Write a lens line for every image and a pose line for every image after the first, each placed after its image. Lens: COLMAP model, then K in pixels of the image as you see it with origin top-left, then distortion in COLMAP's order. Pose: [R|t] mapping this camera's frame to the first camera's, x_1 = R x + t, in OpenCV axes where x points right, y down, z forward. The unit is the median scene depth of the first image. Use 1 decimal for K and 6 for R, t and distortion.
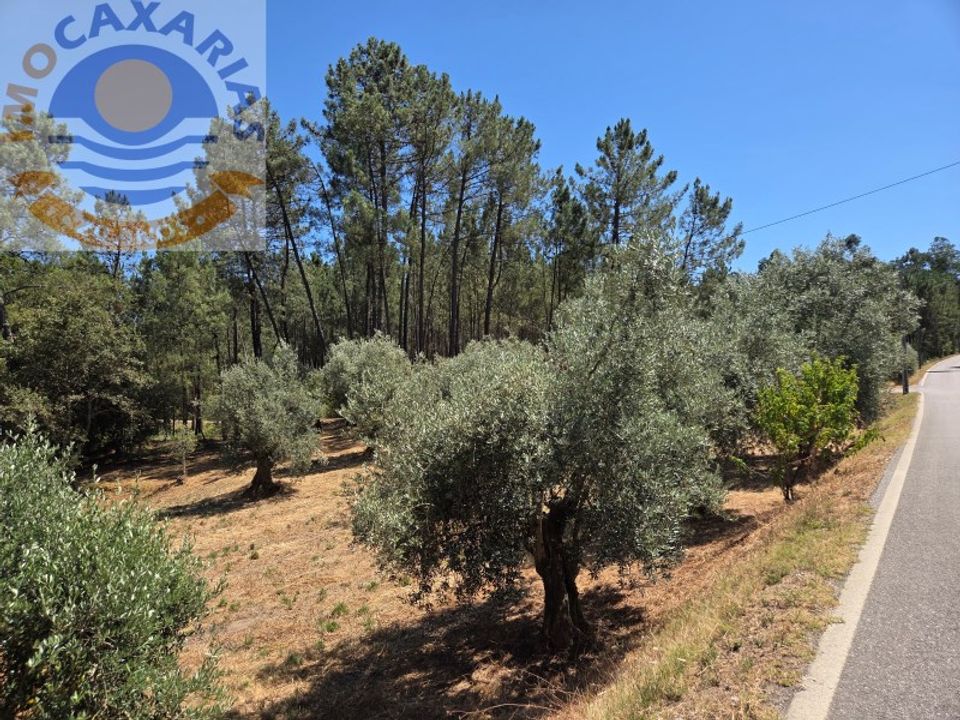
lens RADIAL K [[733.9, 0, 480.0], [0, 733.9, 360.0], [0, 0, 1]] dist [0.117701, -0.114457]
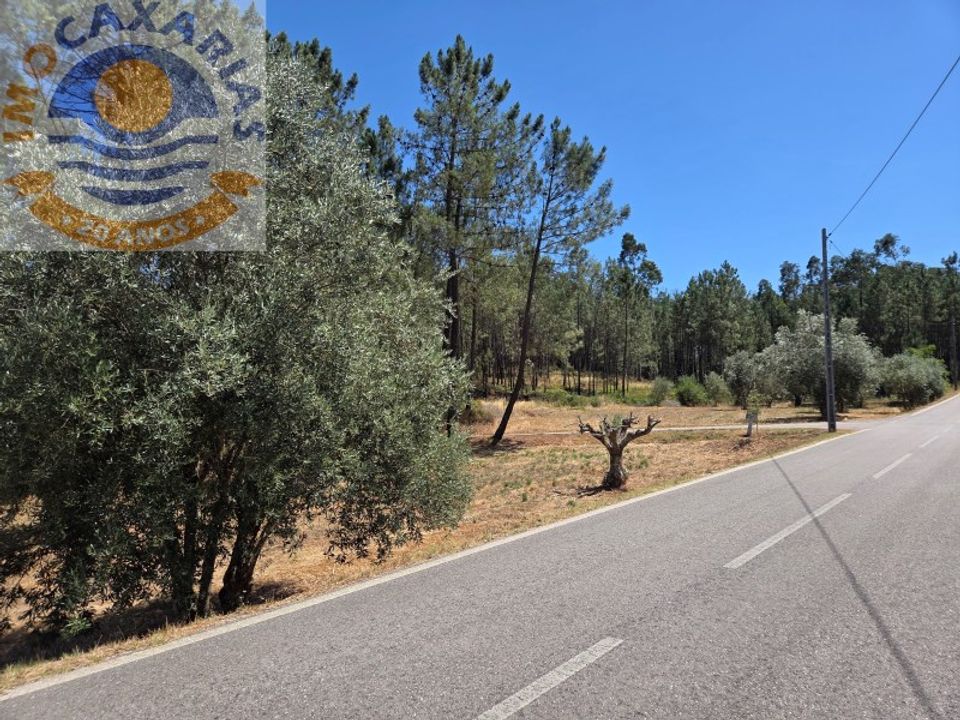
lens RADIAL K [[733.9, 0, 480.0], [0, 733.9, 360.0], [0, 0, 1]] dist [0.117701, -0.114457]
pose [[0.997606, 0.006647, -0.068832, 0.270472], [-0.007805, 0.999832, -0.016570, -0.003549], [0.068710, 0.017068, 0.997491, 0.299280]]
